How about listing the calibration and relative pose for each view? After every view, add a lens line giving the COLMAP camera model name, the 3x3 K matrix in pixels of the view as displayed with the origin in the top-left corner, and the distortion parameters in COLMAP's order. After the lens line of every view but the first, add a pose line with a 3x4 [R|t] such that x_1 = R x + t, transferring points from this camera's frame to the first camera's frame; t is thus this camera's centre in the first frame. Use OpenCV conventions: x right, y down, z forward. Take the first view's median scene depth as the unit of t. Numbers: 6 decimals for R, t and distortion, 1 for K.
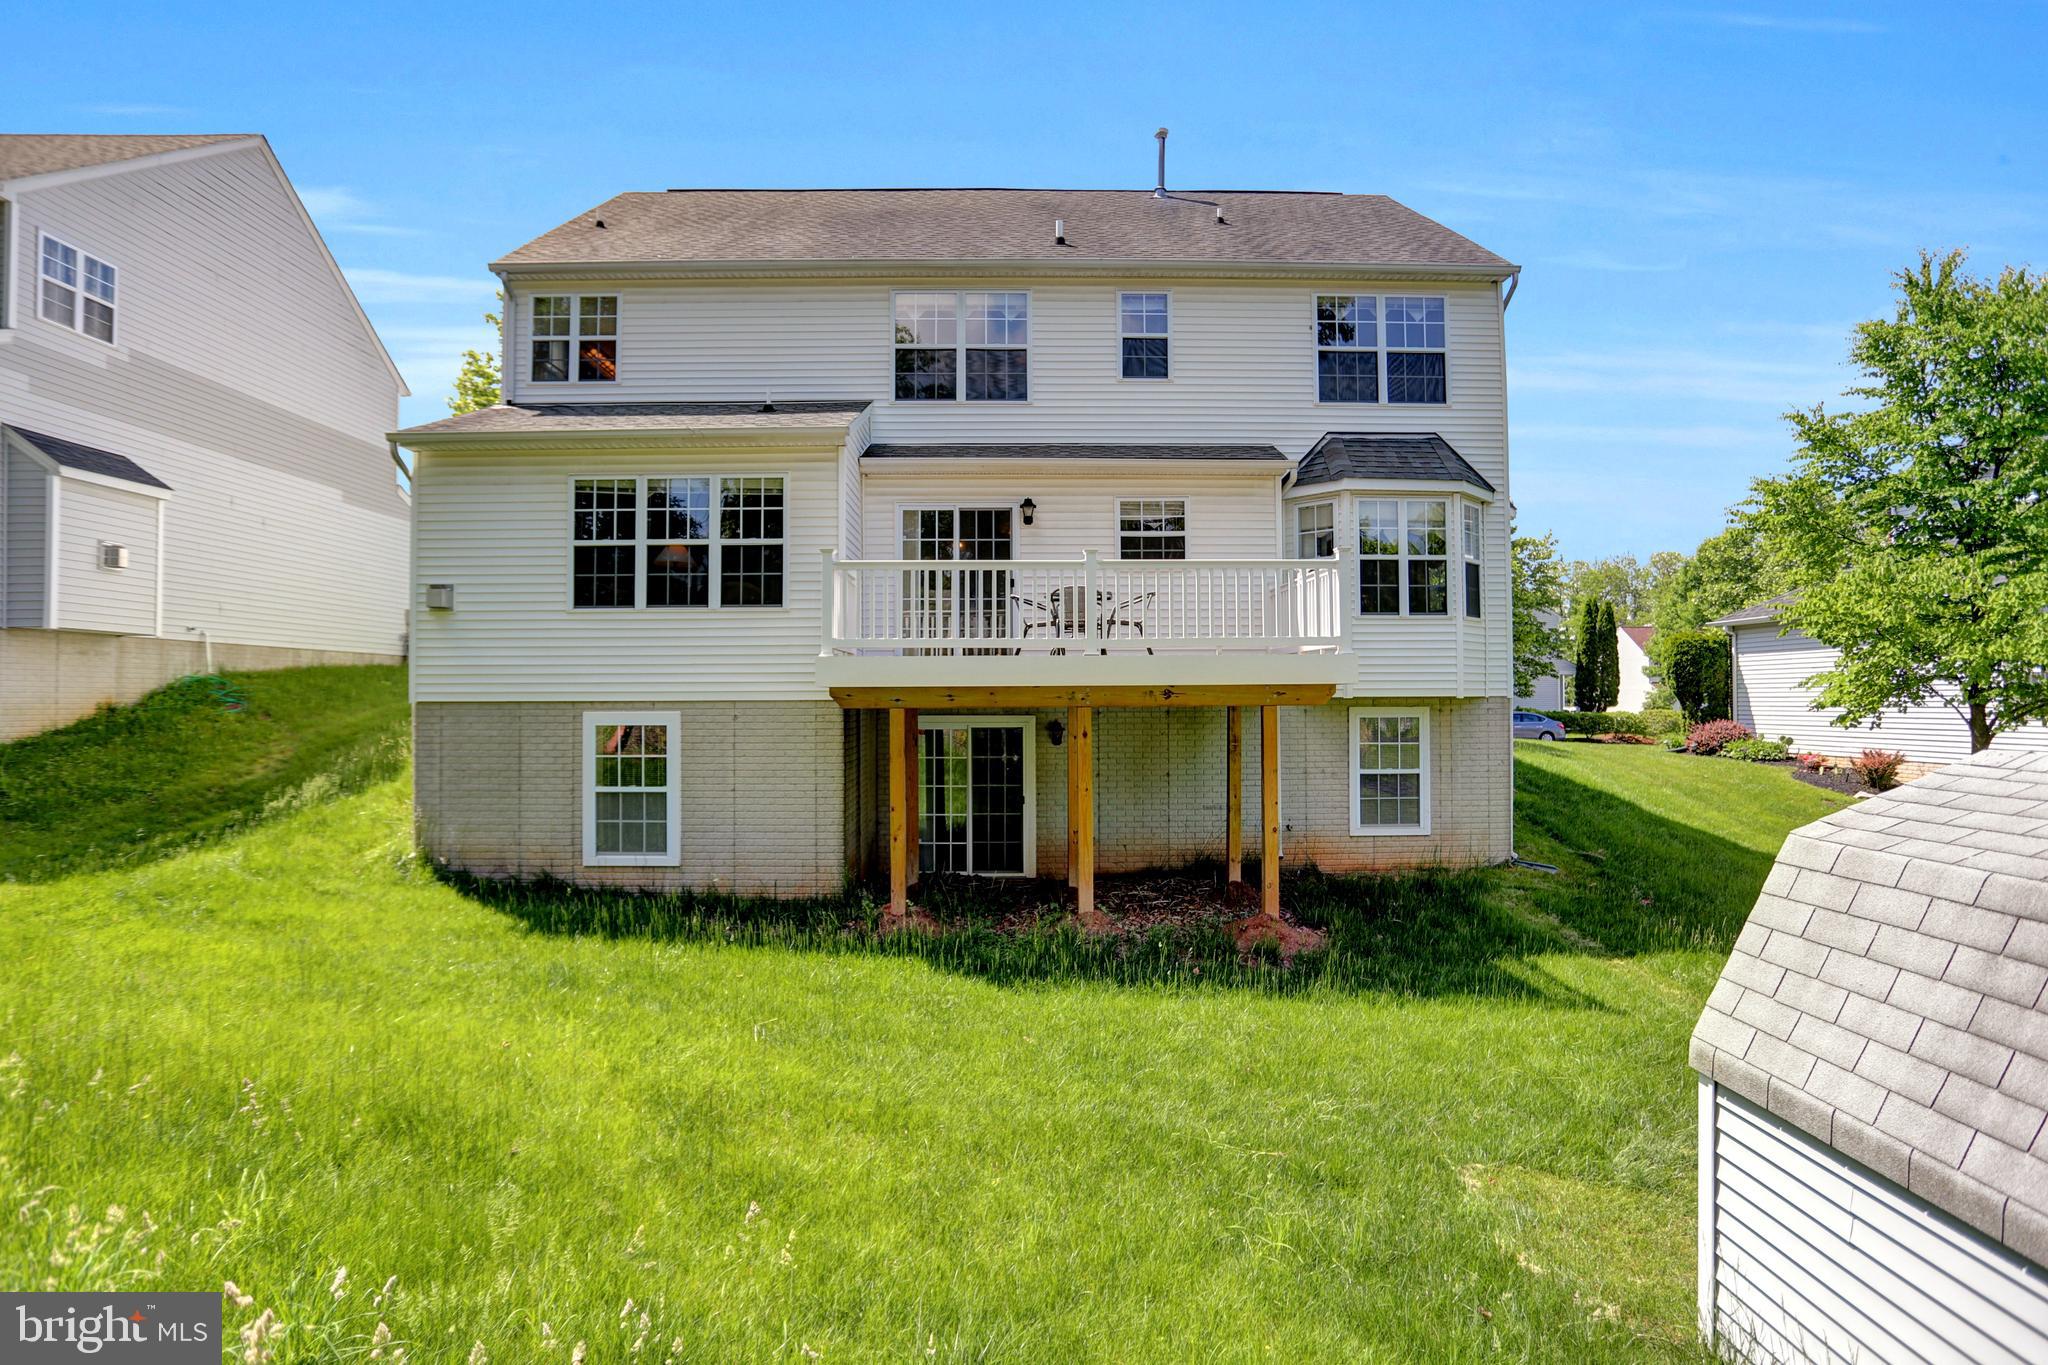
lens RADIAL K [[1048.2, 0, 1051.4], [0, 1048.2, 681.2], [0, 0, 1]] dist [-0.057427, 0.002122]
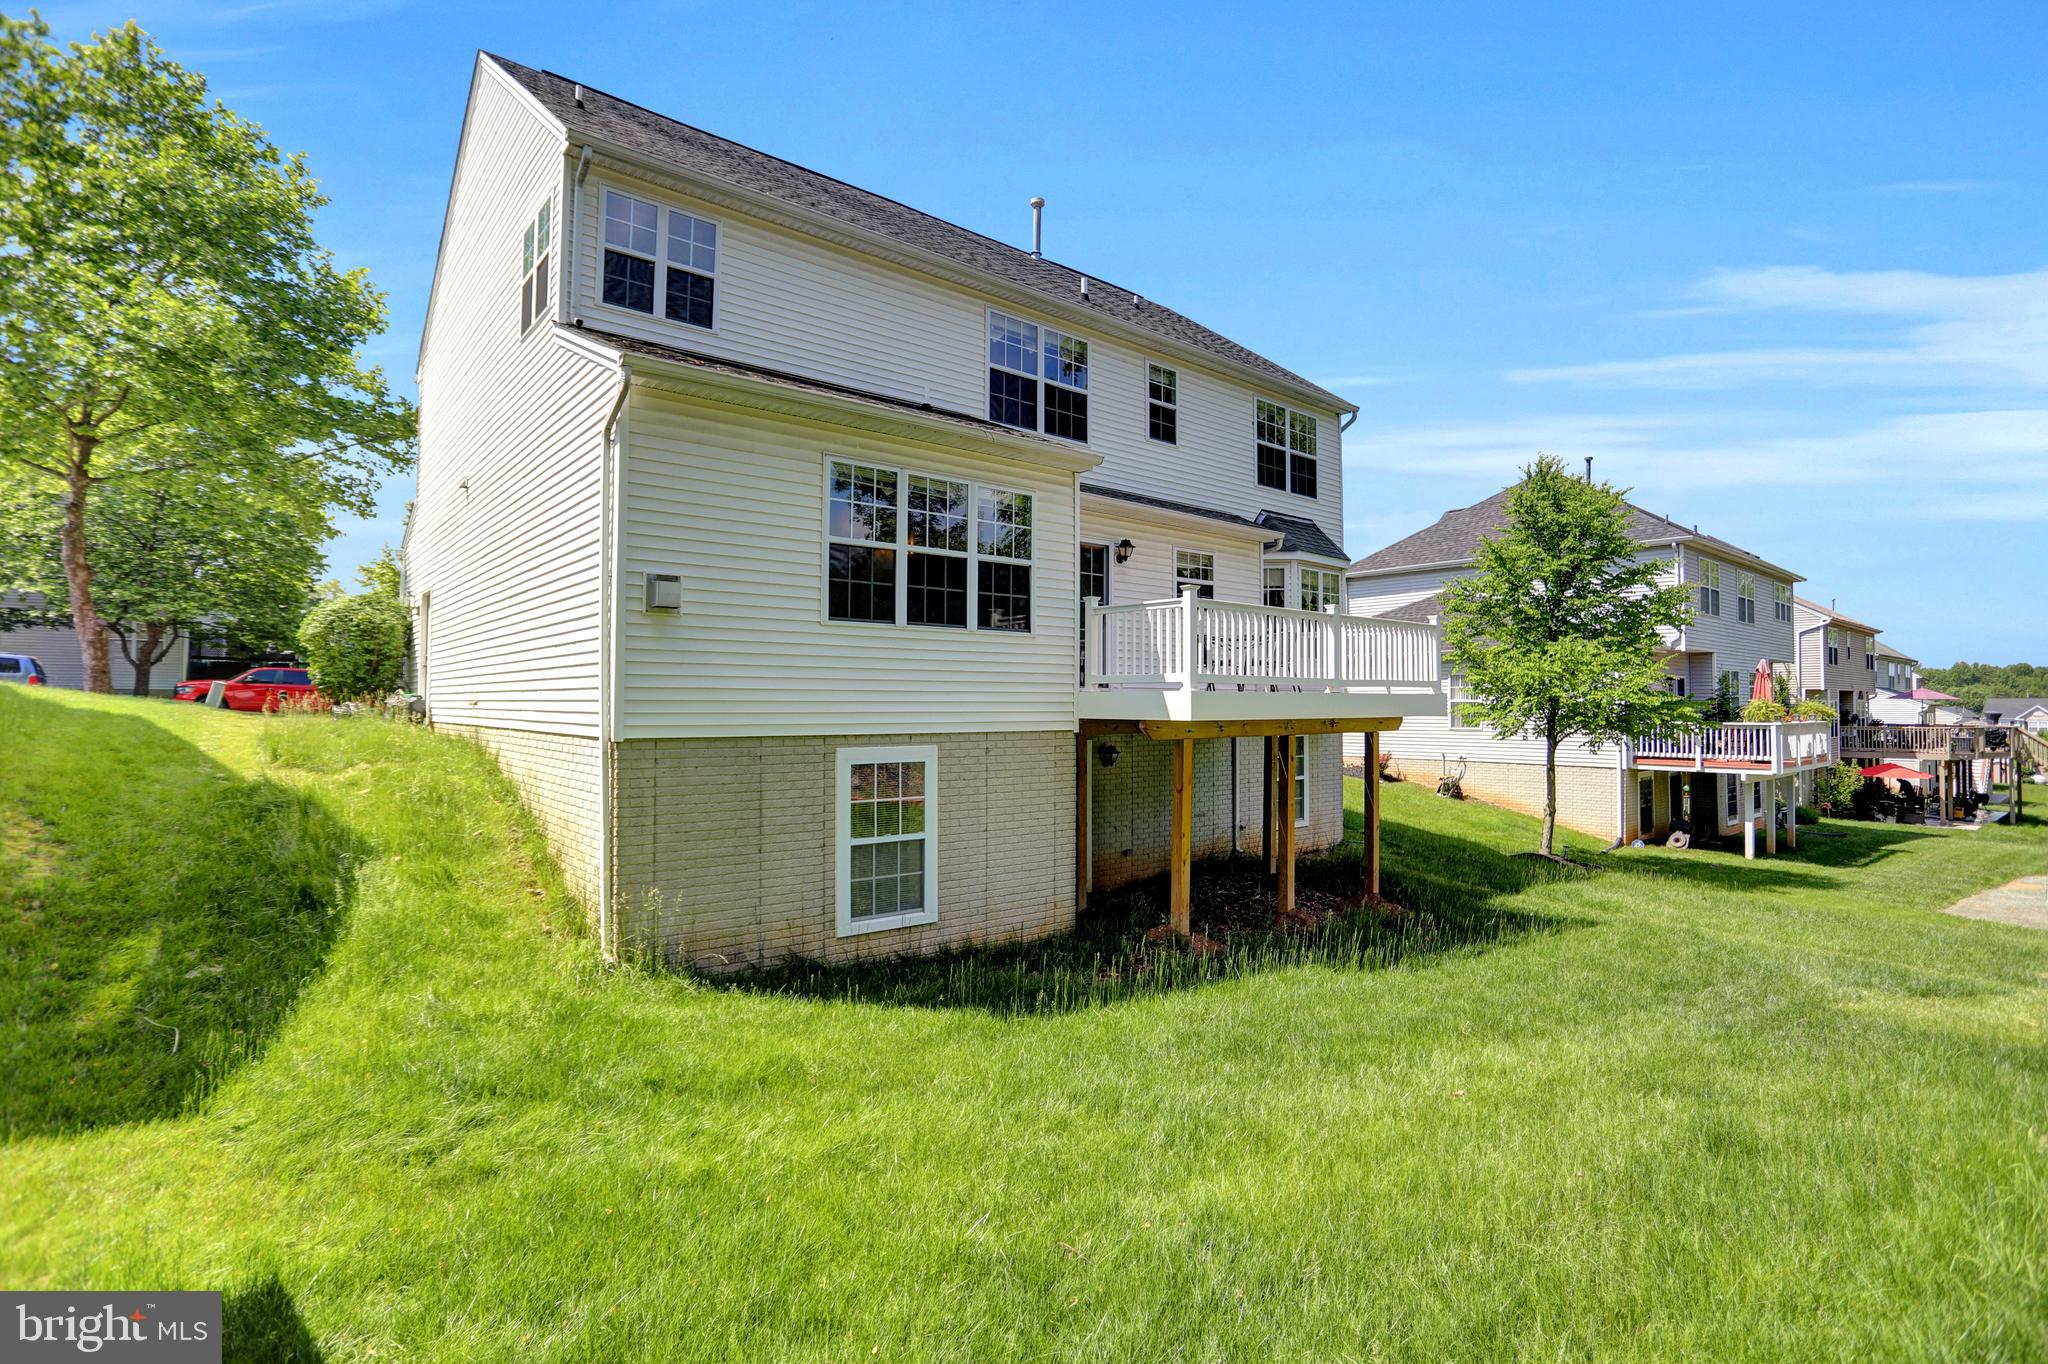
lens RADIAL K [[981.8, 0, 1034.3], [0, 981.8, 682.1], [0, 0, 1]] dist [-0.079971, 0.037268]
pose [[0.777638, 0.020604, 0.628375, -0.810723], [-0.017680, 0.999784, -0.010902, -0.016615], [-0.628464, -0.002631, 0.777835, 0.306064]]
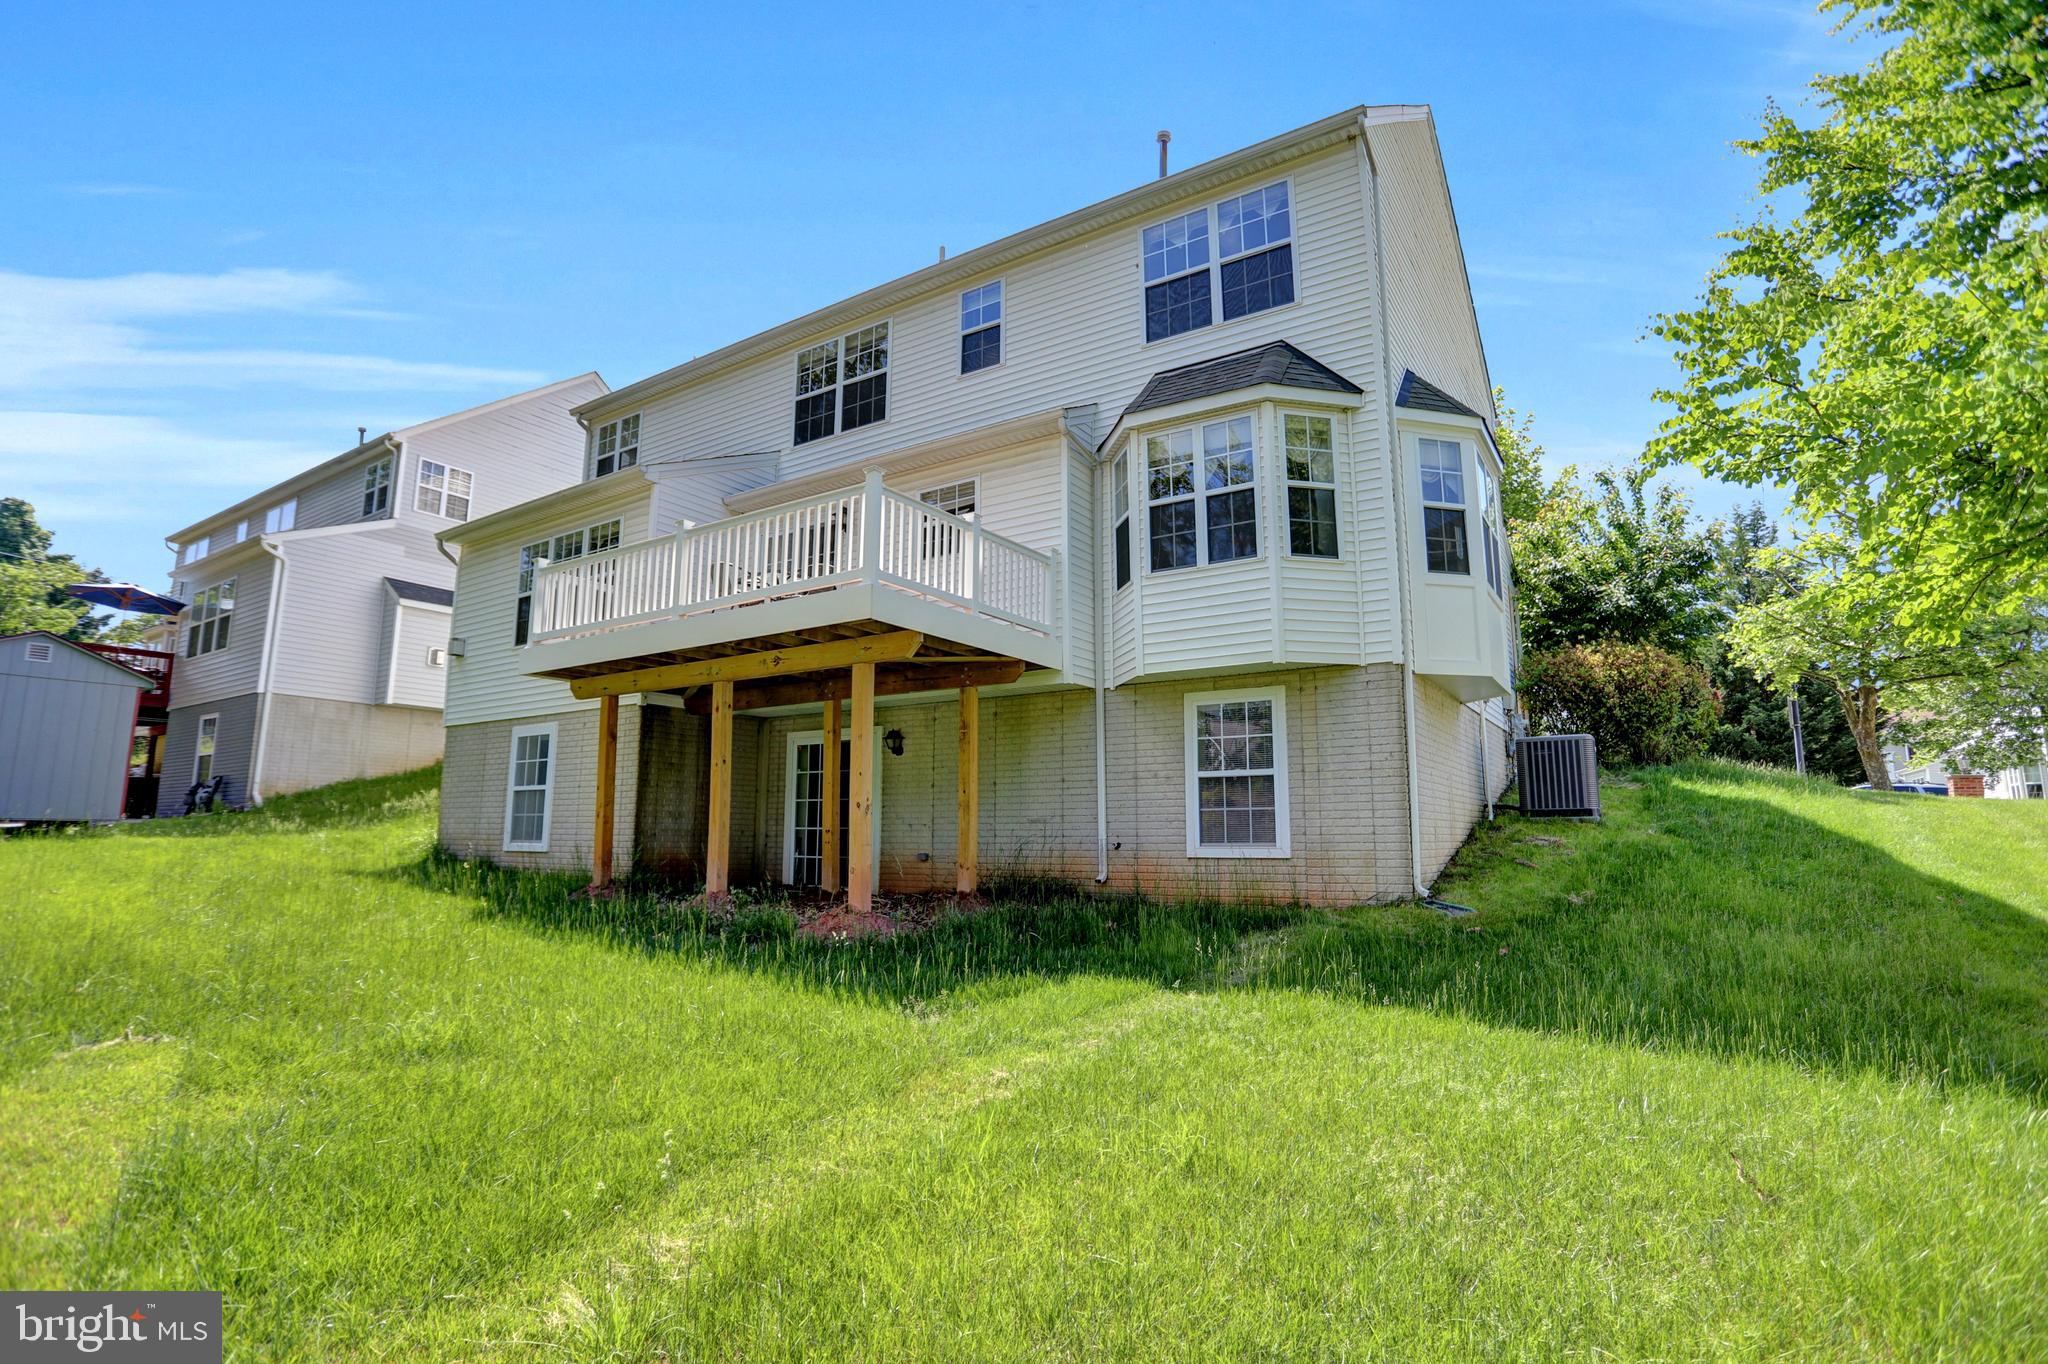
lens RADIAL K [[981.8, 0, 1034.3], [0, 981.8, 682.1], [0, 0, 1]] dist [-0.079971, 0.037268]
pose [[0.834625, -0.081704, -0.544725, 0.706700], [0.006699, 0.990370, -0.138283, 0.140248], [0.550777, 0.111766, 0.827135, 0.378689]]
